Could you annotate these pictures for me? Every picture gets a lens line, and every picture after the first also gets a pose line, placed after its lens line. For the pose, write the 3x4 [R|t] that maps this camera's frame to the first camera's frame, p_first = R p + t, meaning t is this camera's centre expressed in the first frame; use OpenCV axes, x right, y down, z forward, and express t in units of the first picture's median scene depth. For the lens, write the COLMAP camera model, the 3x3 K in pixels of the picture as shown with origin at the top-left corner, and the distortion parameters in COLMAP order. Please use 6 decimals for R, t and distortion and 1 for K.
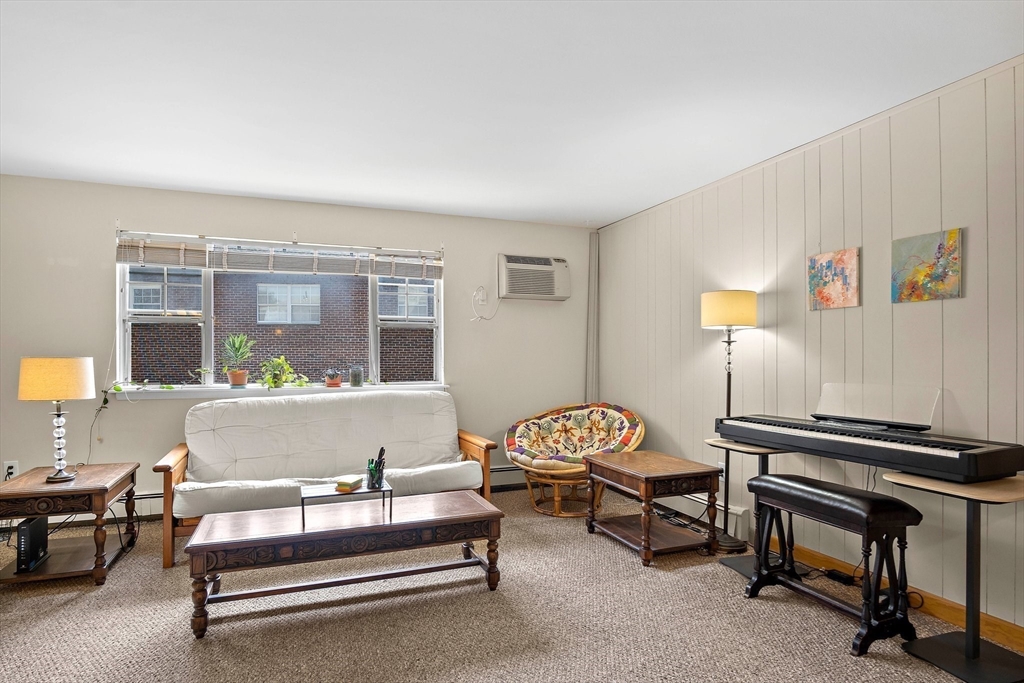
lens RADIAL K [[558.2, 0, 510.9], [0, 558.2, 354.6], [0, 0, 1]] dist [-0.031557, 0.005255]
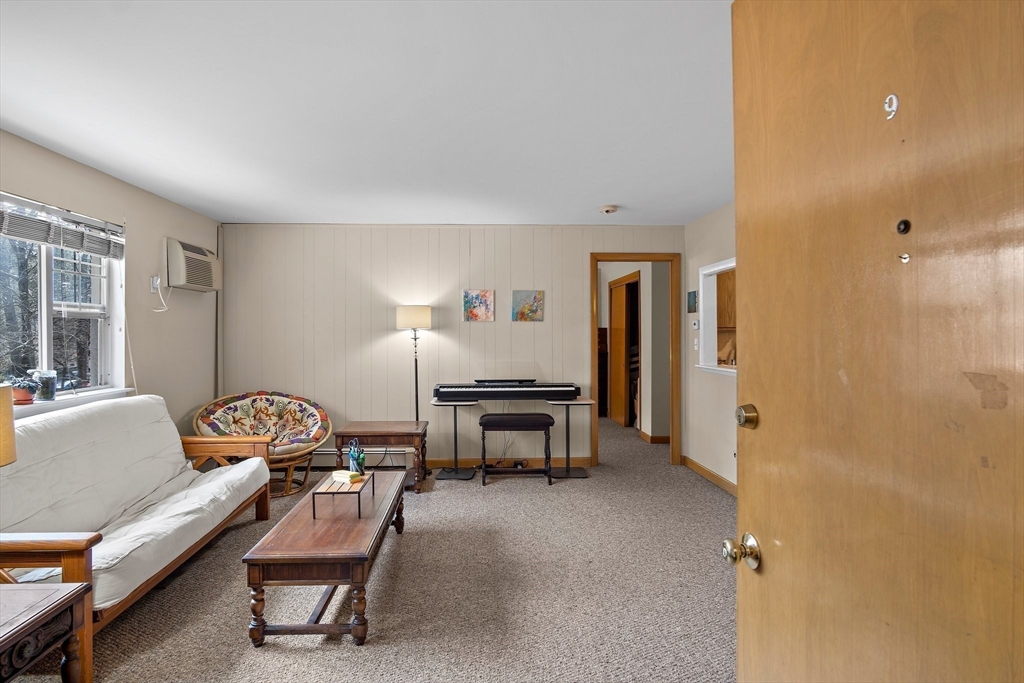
lens RADIAL K [[558.2, 0, 493.5], [0, 558.2, 328.9], [0, 0, 1]] dist [-0.031557, 0.005255]
pose [[0.335666, 0.005957, 0.941962, -0.996796], [-0.002192, 0.999982, -0.005543, -0.042404], [-0.941978, -0.000204, 0.335674, 0.295214]]
